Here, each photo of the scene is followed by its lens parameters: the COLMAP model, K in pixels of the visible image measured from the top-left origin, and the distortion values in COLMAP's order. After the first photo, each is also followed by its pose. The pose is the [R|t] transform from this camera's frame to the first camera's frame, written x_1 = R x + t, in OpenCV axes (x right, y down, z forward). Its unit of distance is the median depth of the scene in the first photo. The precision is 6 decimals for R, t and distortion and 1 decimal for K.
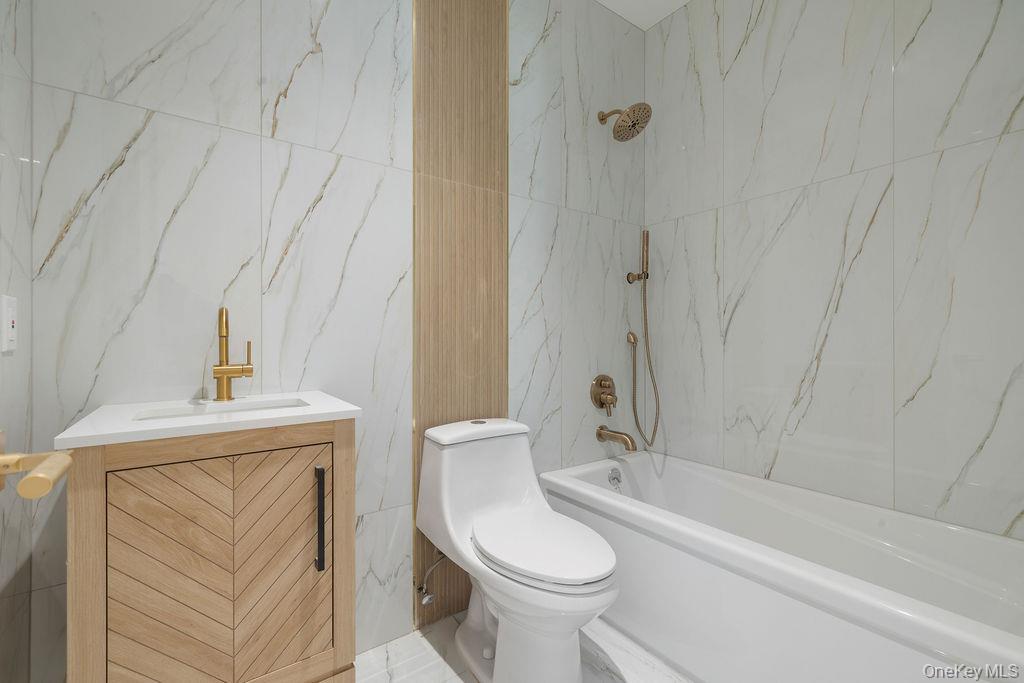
lens RADIAL K [[432.0, 0, 515.6], [0, 432.0, 338.4], [0, 0, 1]] dist [0.007921, 0.000703]
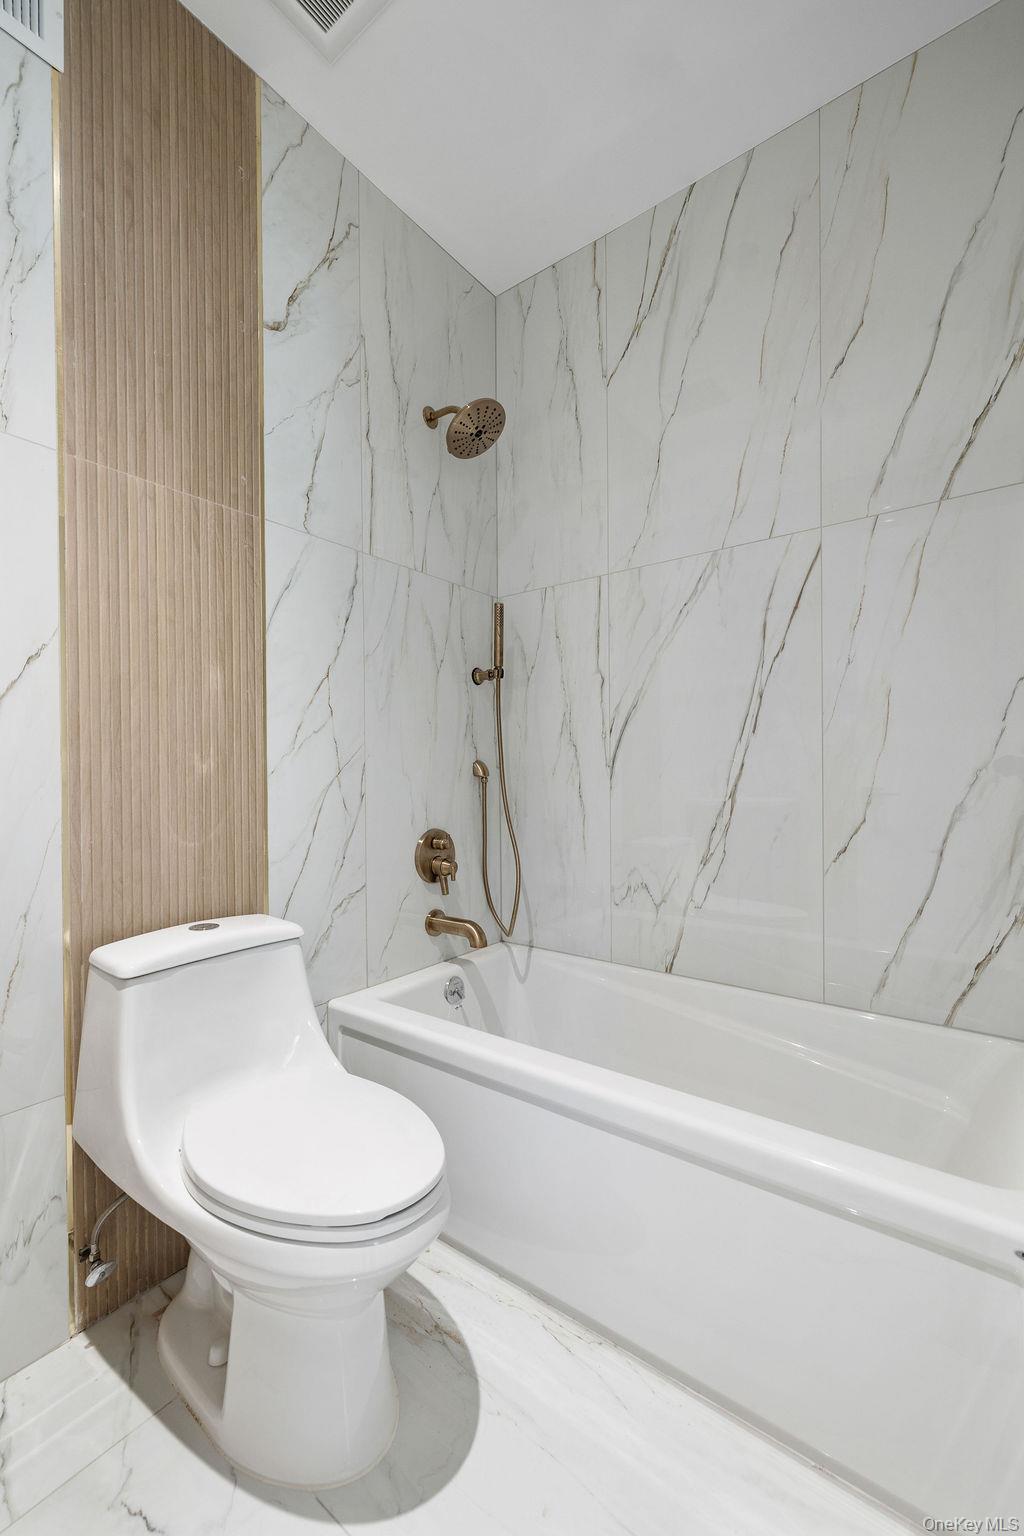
lens RADIAL K [[648.0, 0, 504.7], [0, 648.0, 770.9], [0, 0, 1]] dist [0.007921, 0.000703]
pose [[0.958442, -0.007859, 0.285180, 0.044611], [0.007118, 0.999968, 0.003632, -0.003746], [-0.285199, -0.001451, 0.958467, 0.100583]]
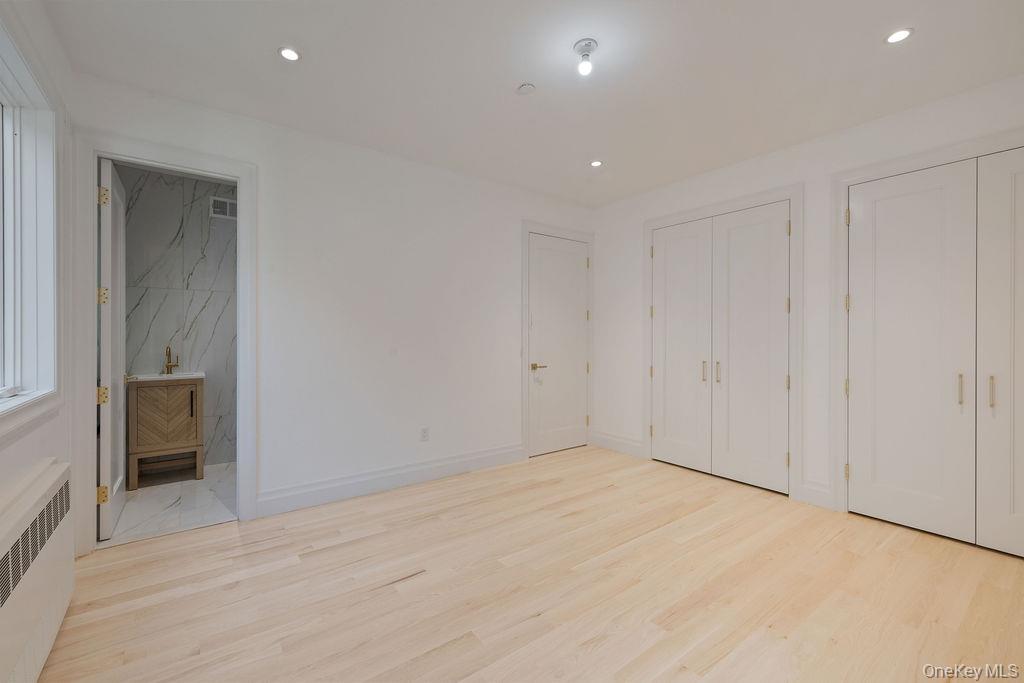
lens RADIAL K [[432.0, 0, 516.8], [0, 432.0, 336.3], [0, 0, 1]] dist [0.007921, 0.000703]
pose [[0.999943, 0.003820, 0.009989, 1.617368], [-0.003845, 0.999990, 0.002480, -0.134360], [-0.009980, -0.002519, 0.999947, -1.944980]]
